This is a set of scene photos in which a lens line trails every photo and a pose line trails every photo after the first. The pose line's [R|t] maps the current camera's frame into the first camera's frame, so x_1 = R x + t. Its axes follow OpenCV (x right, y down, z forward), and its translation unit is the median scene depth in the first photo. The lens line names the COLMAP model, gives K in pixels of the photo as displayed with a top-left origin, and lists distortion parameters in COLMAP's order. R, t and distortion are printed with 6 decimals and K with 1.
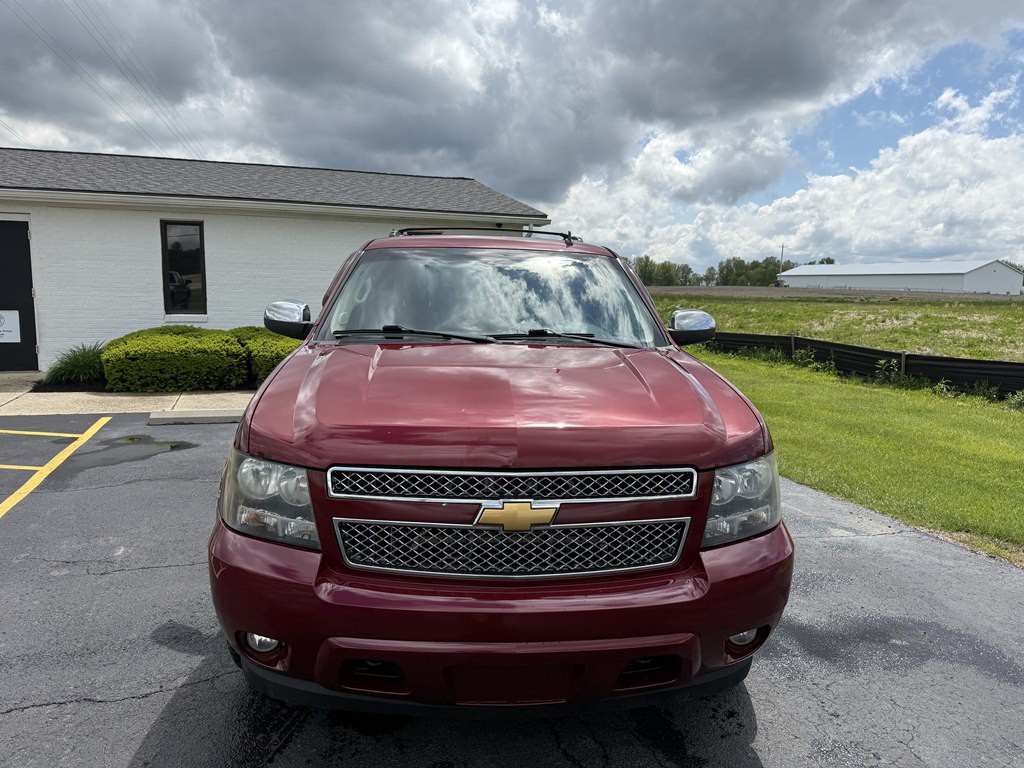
lens RADIAL K [[731.0, 0, 505.7], [0, 731.0, 389.3], [0, 0, 1]] dist [0.025546, -0.024175]
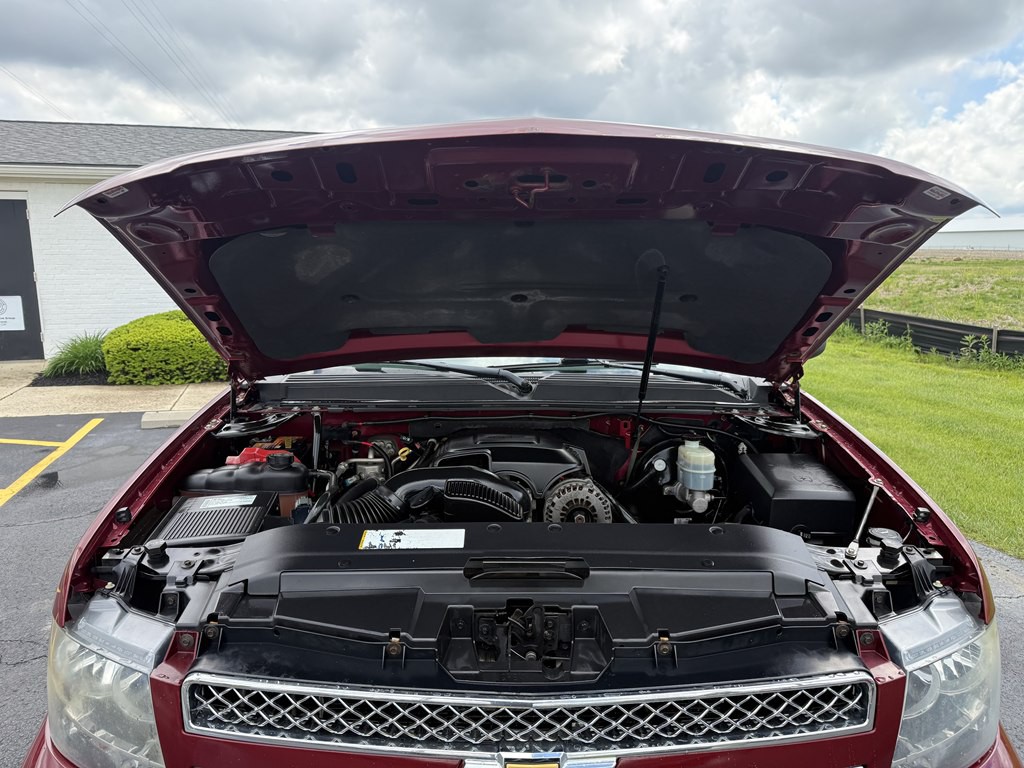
lens RADIAL K [[731.0, 0, 505.7], [0, 731.0, 389.3], [0, 0, 1]] dist [0.025546, -0.024175]
pose [[0.998386, -0.007322, -0.056314, 0.005793], [0.009921, 0.998892, 0.046004, -0.027373], [0.055914, -0.046488, 0.997353, 0.102997]]
